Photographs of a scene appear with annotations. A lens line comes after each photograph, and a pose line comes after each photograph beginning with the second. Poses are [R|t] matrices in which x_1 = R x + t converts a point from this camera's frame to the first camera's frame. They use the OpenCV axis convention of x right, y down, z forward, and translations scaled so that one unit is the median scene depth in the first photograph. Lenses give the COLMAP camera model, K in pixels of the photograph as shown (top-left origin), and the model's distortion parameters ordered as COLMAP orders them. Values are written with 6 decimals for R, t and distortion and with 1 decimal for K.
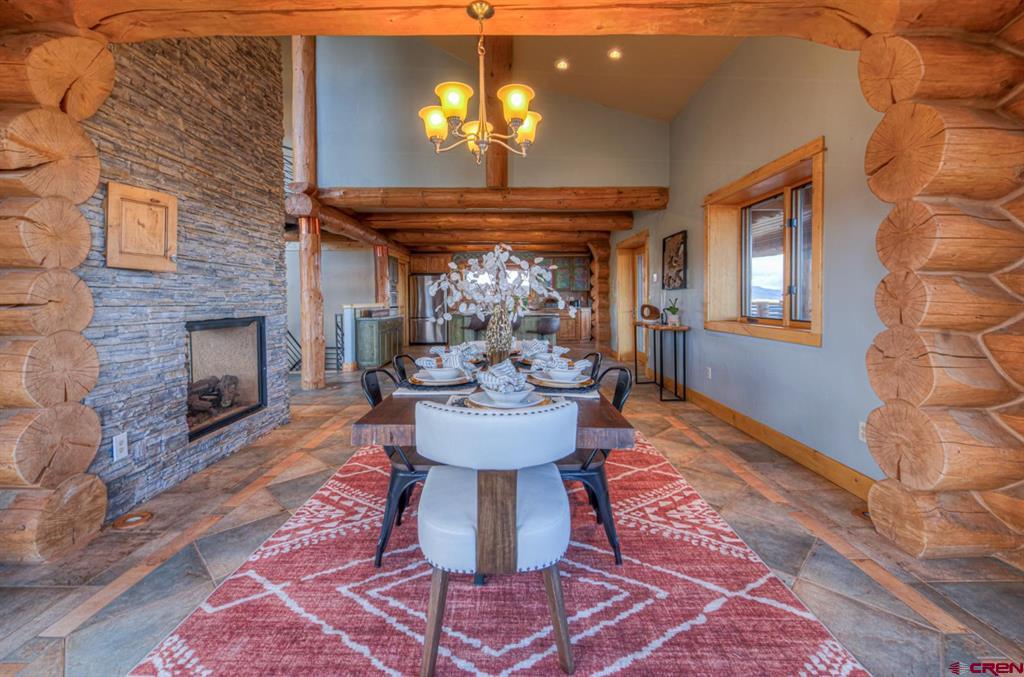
lens RADIAL K [[422.6, 0, 510.9], [0, 422.6, 301.5], [0, 0, 1]] dist [-0.000337, -0.000014]
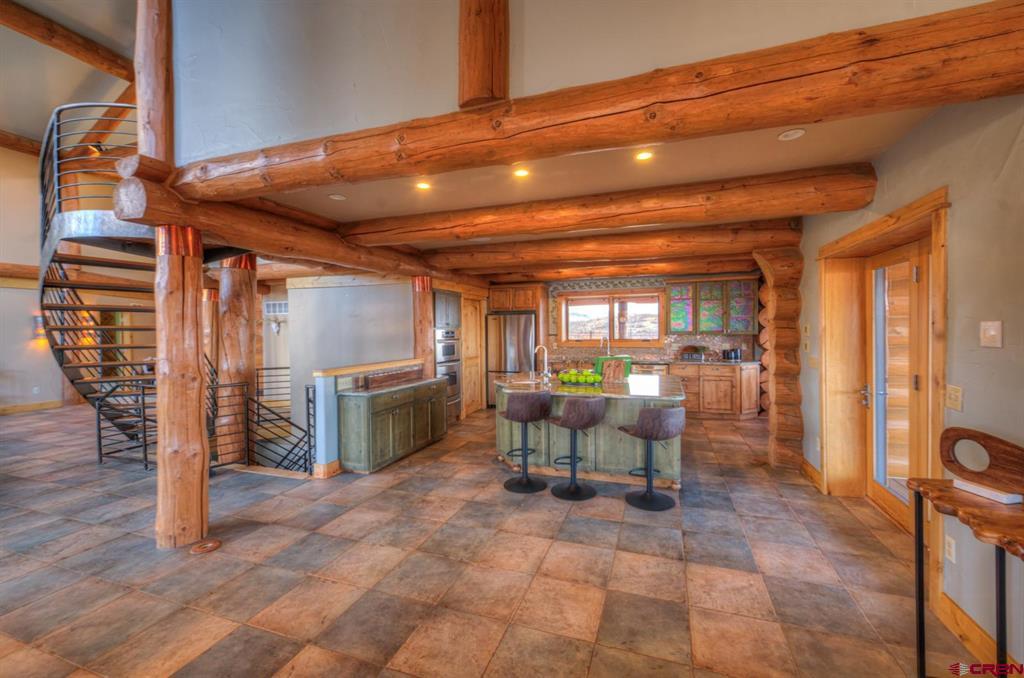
lens RADIAL K [[409.2, 0, 533.2], [0, 409.2, 336.7], [0, 0, 1]] dist [0.015122, 0.000032]
pose [[0.948850, 0.000763, -0.315726, 0.084582], [0.004058, 0.999885, 0.014612, -0.041518], [0.315701, -0.015145, 0.948738, 0.425284]]
